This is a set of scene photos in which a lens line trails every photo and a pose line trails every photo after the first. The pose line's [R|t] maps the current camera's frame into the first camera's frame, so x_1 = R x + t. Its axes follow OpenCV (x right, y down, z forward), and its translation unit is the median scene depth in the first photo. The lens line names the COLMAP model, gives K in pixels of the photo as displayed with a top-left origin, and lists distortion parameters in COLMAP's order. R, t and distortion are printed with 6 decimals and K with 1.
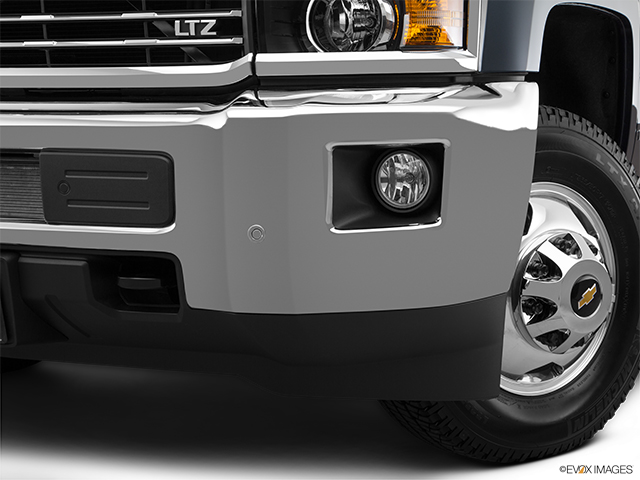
lens RADIAL K [[1118.2, 0, 314.5], [0, 1118.2, 235.8], [0, 0, 1]] dist [0.239678, 0.000000]
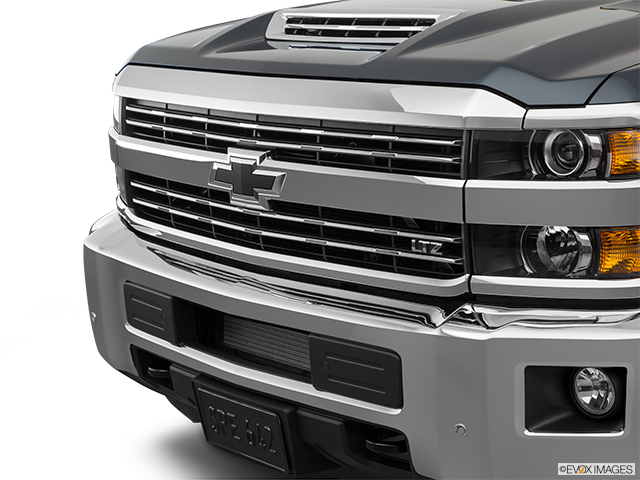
lens RADIAL K [[1357.6, 0, 322.0], [0, 1357.6, 236.8], [0, 0, 1]] dist [0.136488, 0.000000]
pose [[0.930894, 0.053548, -0.361343, 0.312343], [-0.021286, 0.995468, 0.092682, -0.325562], [0.364668, -0.078586, 0.927815, -0.383394]]
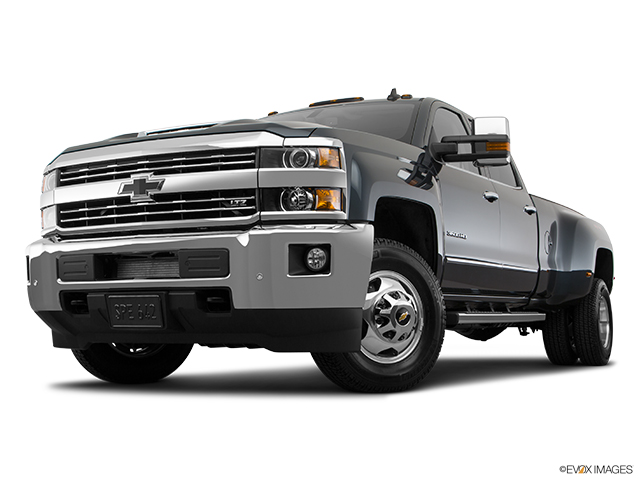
lens RADIAL K [[907.0, 0, 320.6], [0, 907.0, 240.6], [0, 0, 1]] dist [-0.004053, 0.000000]
pose [[0.999768, -0.006222, -0.020621, 0.130270], [0.002356, 0.983217, -0.182423, 0.290348], [0.021410, 0.182332, 0.983004, -1.069175]]
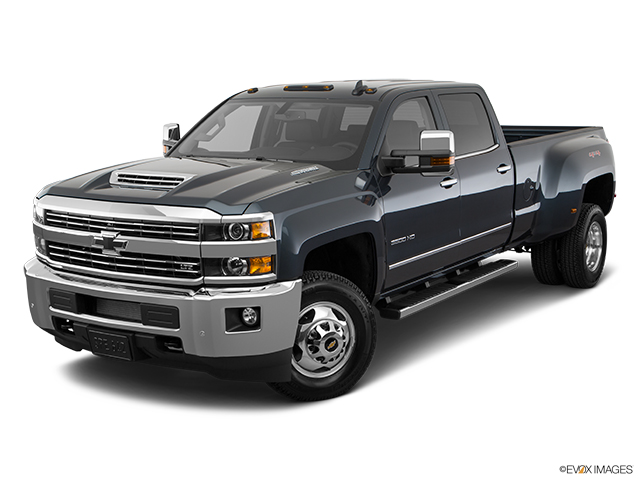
lens RADIAL K [[1010.7, 0, 320.2], [0, 1010.7, 242.1], [0, 0, 1]] dist [0.060891, 0.000000]
pose [[0.994204, 0.011616, -0.106878, 0.576728], [-0.004715, 0.997900, 0.064596, -0.441117], [0.107404, -0.063718, 0.992172, -1.804048]]
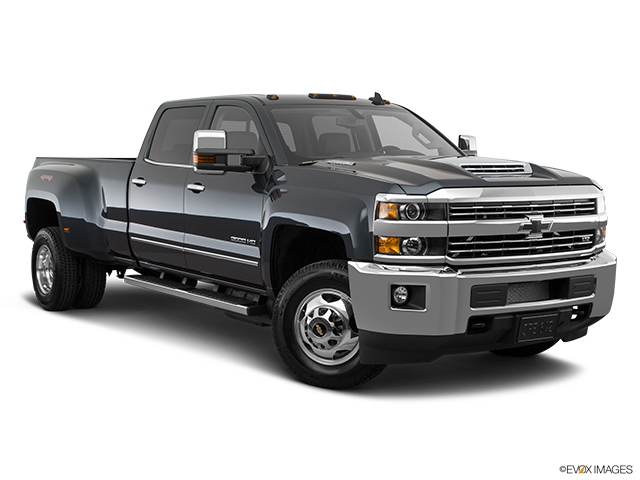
lens RADIAL K [[929.0, 0, 318.3], [0, 929.0, 237.7], [0, 0, 1]] dist [0.030206, 0.000000]
pose [[0.512089, -0.072118, 0.855899, -3.065501], [0.078298, 0.996240, 0.037098, -0.364504], [-0.855356, 0.048018, 0.515810, 0.197660]]
